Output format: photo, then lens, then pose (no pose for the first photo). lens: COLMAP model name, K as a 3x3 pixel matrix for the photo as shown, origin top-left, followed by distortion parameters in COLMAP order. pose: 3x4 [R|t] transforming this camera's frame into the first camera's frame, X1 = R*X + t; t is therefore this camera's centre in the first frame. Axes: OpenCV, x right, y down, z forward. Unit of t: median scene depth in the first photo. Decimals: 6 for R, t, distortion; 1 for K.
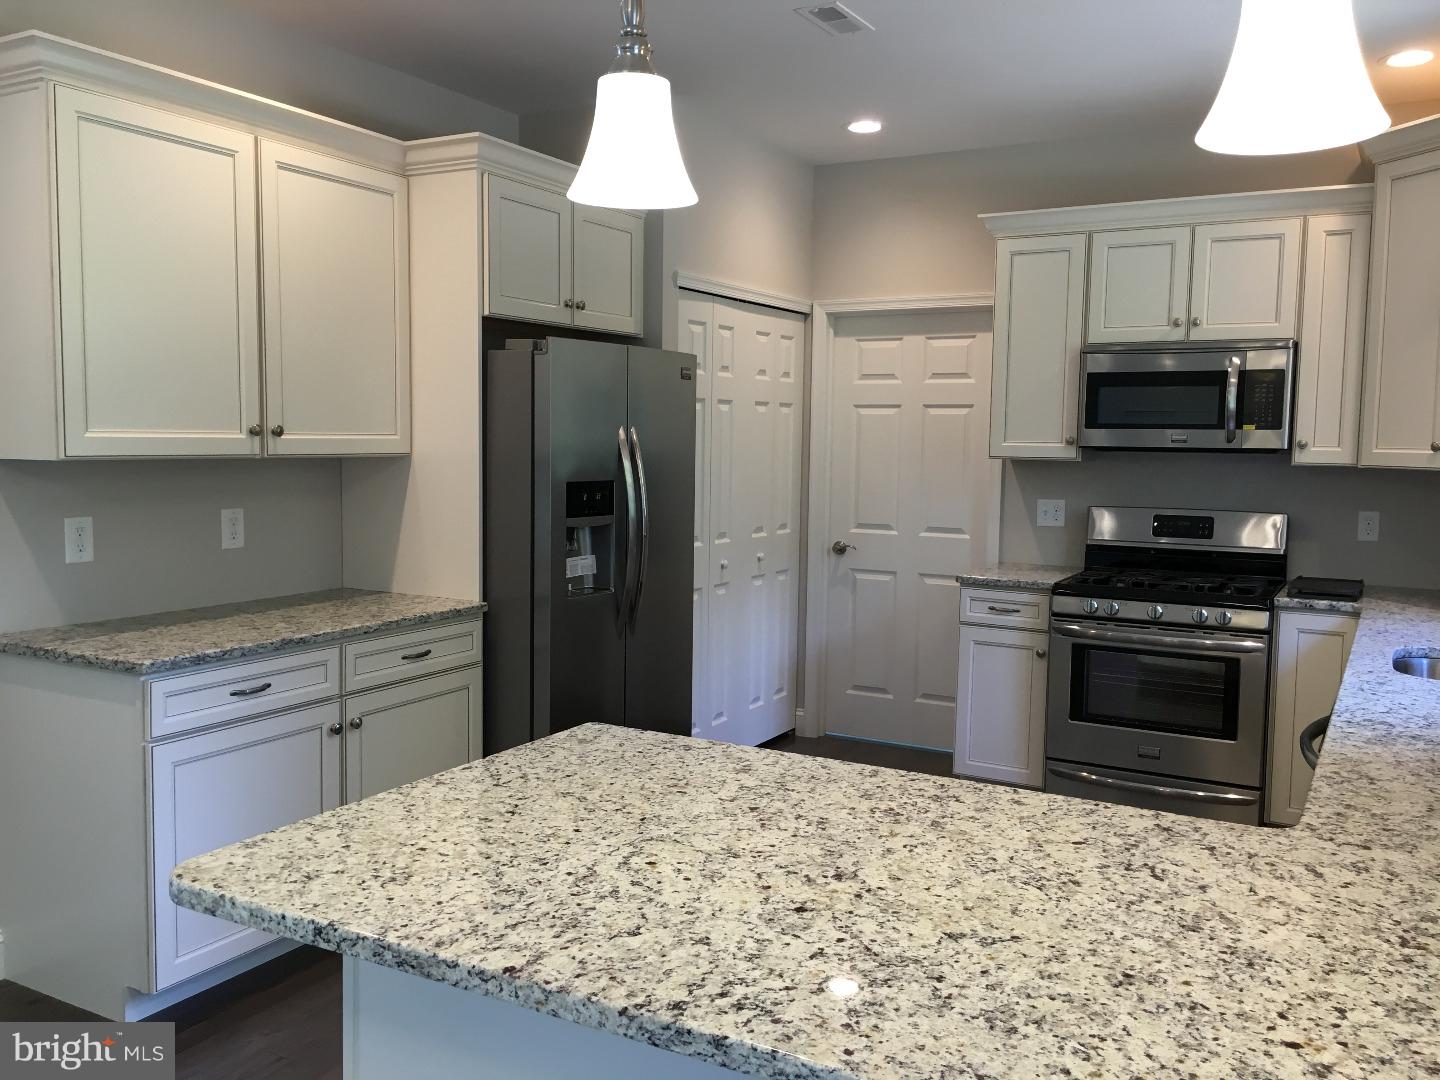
lens RADIAL K [[1229.9, 0, 712.9], [0, 1229.9, 540.1], [0, 0, 1]] dist [0.062934, -0.092420]
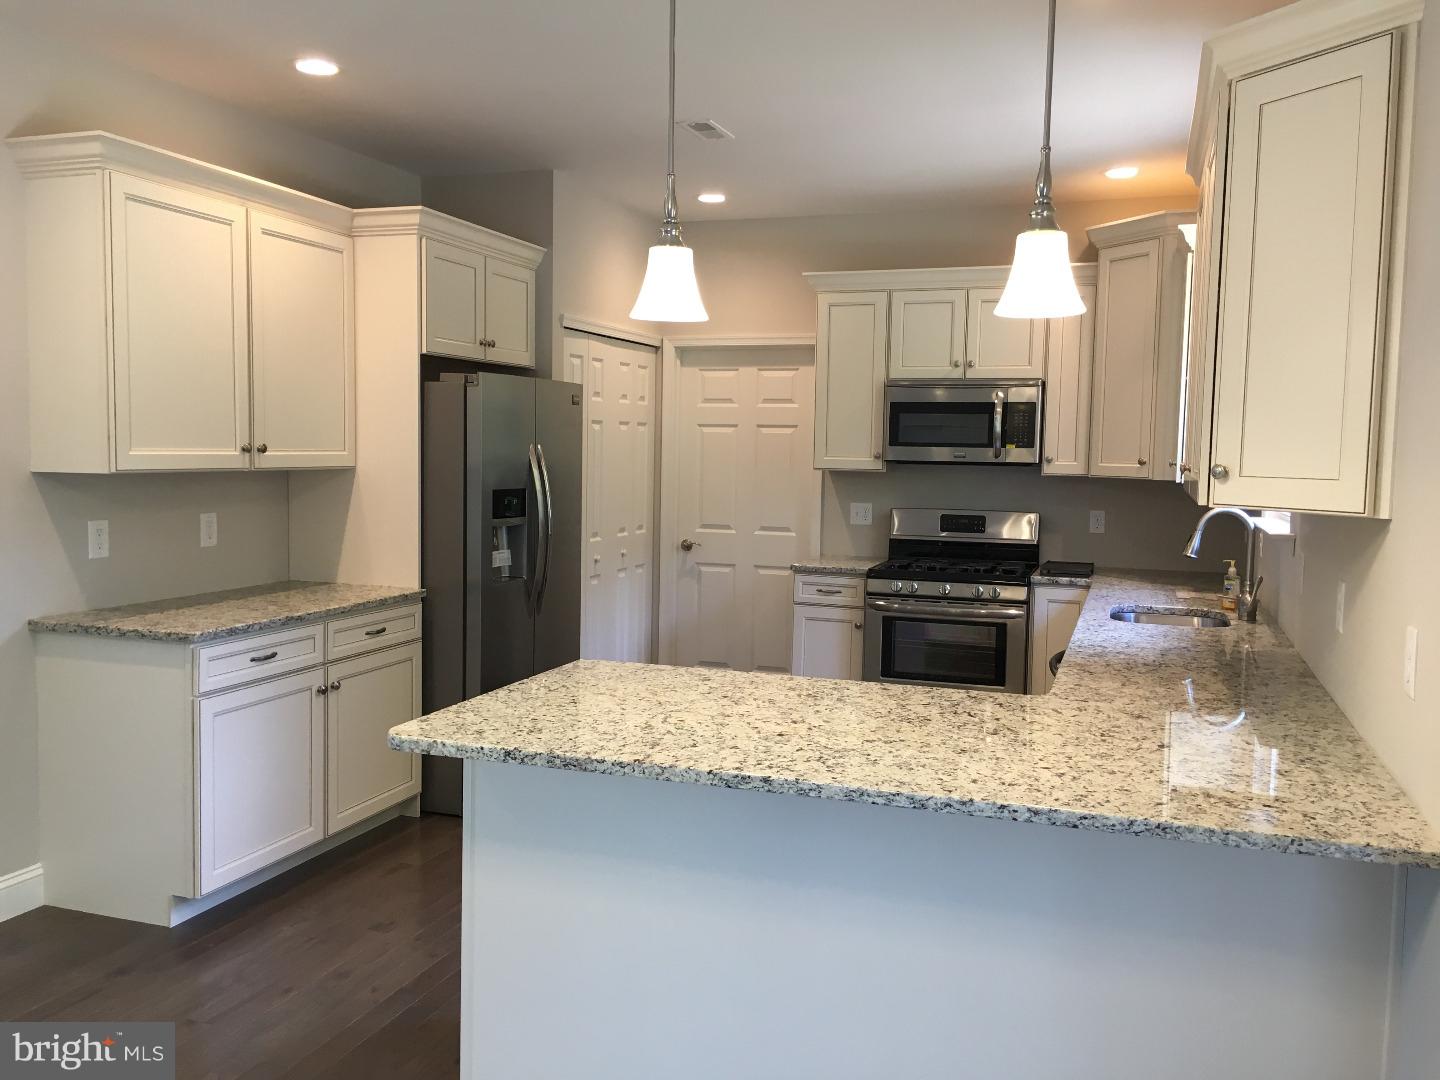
lens RADIAL K [[1229.9, 0, 718.8], [0, 1229.9, 539.3], [0, 0, 1]] dist [0.062934, -0.092420]
pose [[0.983849, -0.010429, 0.178694, -0.120382], [0.011708, 0.999913, -0.006105, 0.012847], [-0.178615, 0.008099, 0.983886, -0.258584]]
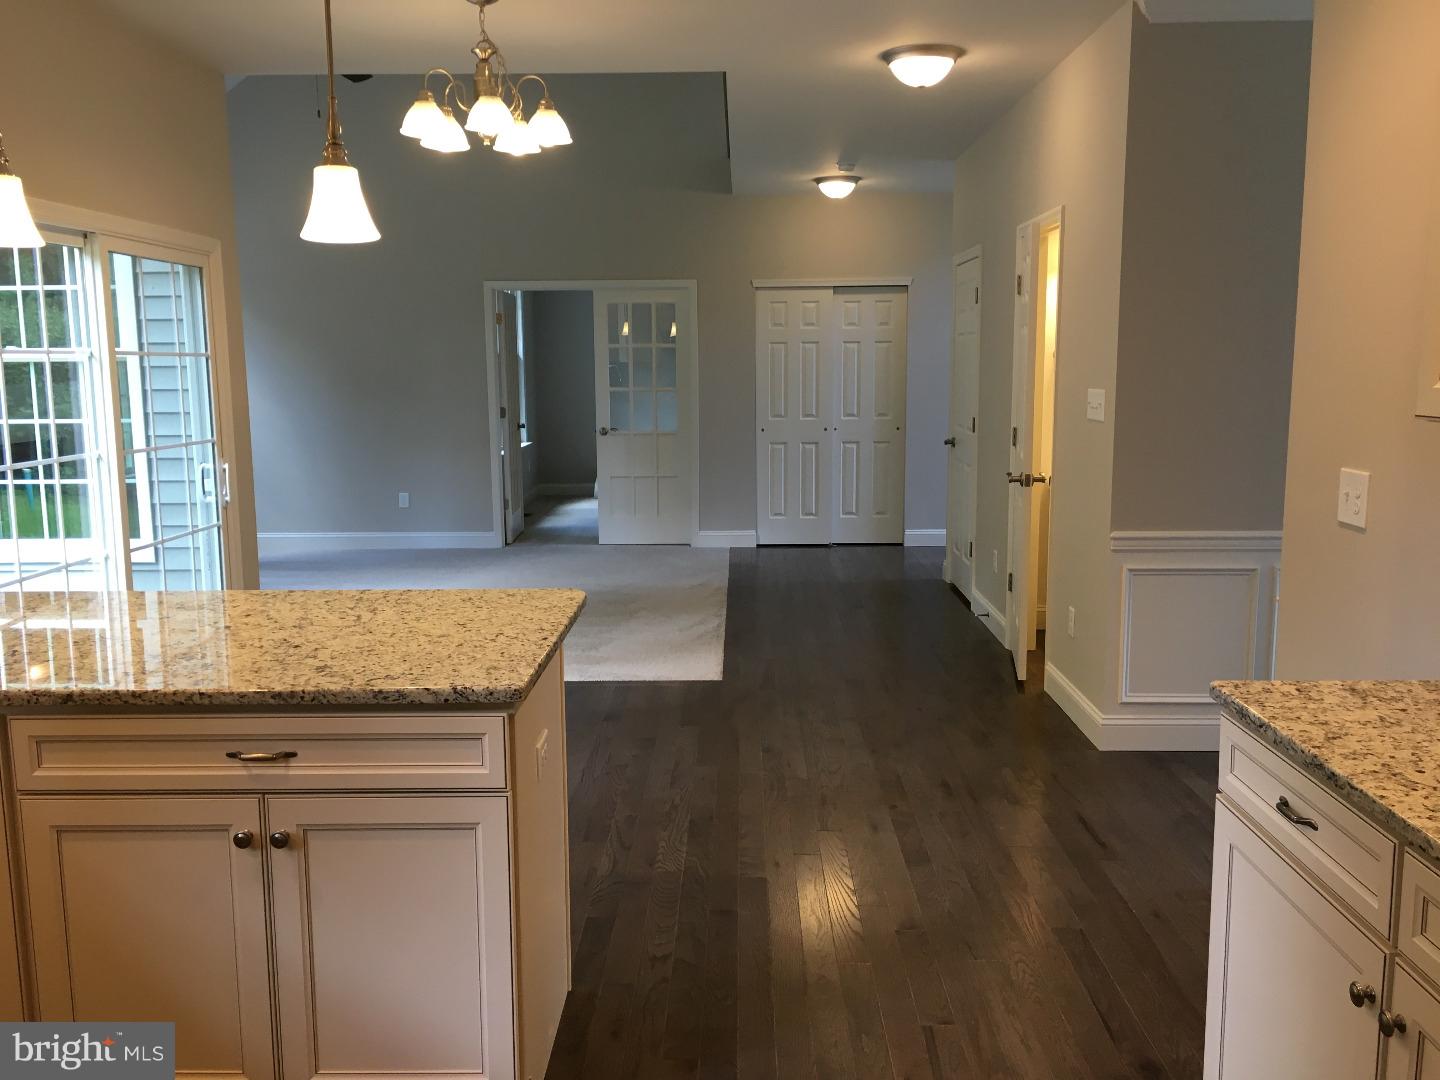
lens RADIAL K [[1229.9, 0, 720.1], [0, 1229.9, 538.4], [0, 0, 1]] dist [0.062934, -0.092420]
pose [[-0.880394, 0.061653, -0.470219, 0.099152], [-0.045432, 0.975989, 0.213029, -0.091699], [0.472062, 0.208913, -0.856454, 0.994104]]
